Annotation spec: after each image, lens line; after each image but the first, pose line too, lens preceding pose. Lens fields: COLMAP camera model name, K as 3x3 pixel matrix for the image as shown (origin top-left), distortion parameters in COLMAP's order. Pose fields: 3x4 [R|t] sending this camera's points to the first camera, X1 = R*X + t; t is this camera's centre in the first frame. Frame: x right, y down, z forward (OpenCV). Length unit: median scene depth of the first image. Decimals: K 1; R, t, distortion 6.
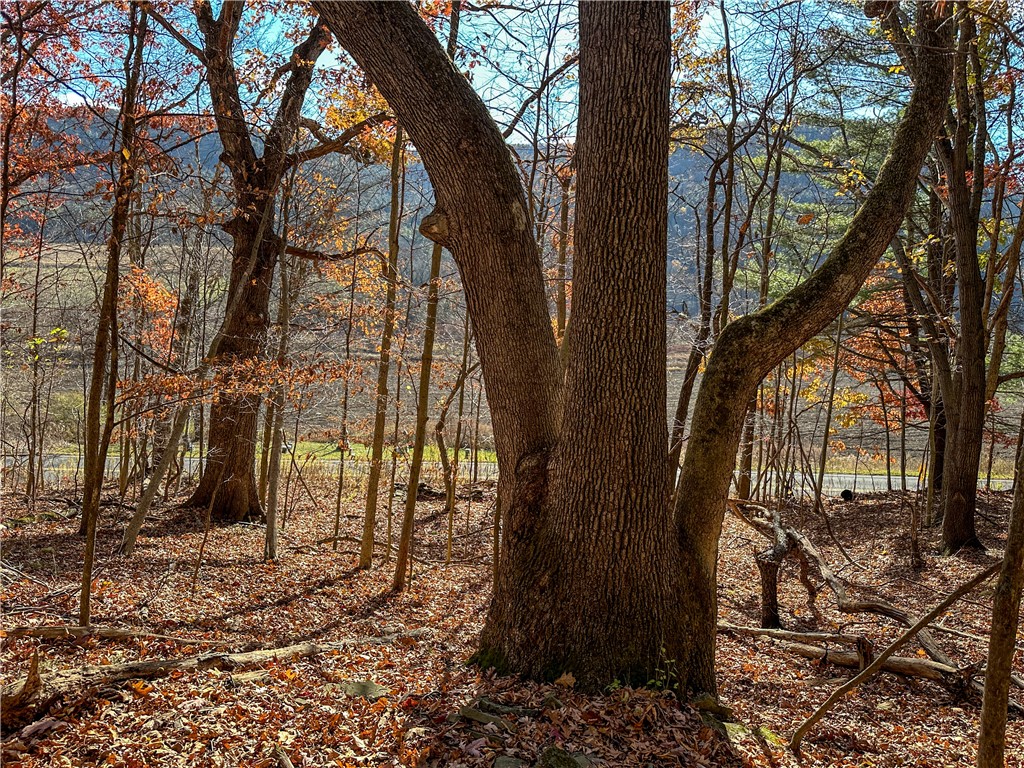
lens RADIAL K [[708.7, 0, 512.7], [0, 708.7, 381.0], [0, 0, 1]] dist [0.065843, 0.000569]
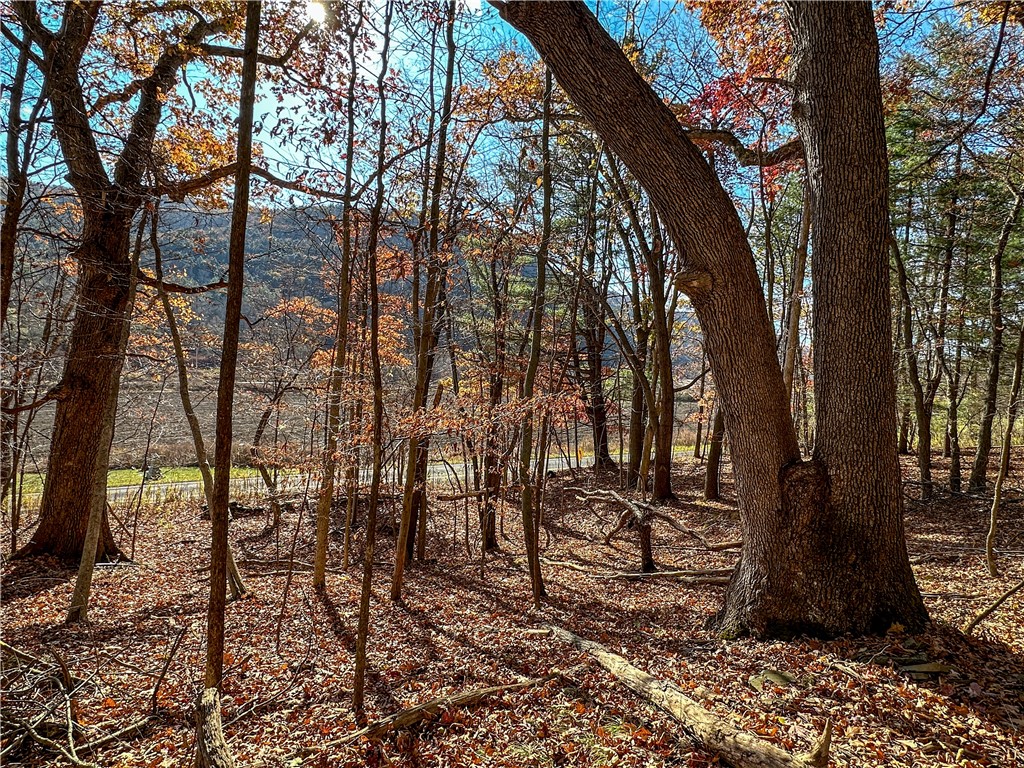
lens RADIAL K [[545.9, 0, 512.2], [0, 545.9, 385.7], [0, 0, 1]] dist [-0.006249, -0.000701]
pose [[0.878310, -0.017967, 0.477754, -0.232769], [0.029812, 0.999407, -0.017221, -0.009841], [-0.477161, 0.029368, 0.878325, 0.097374]]
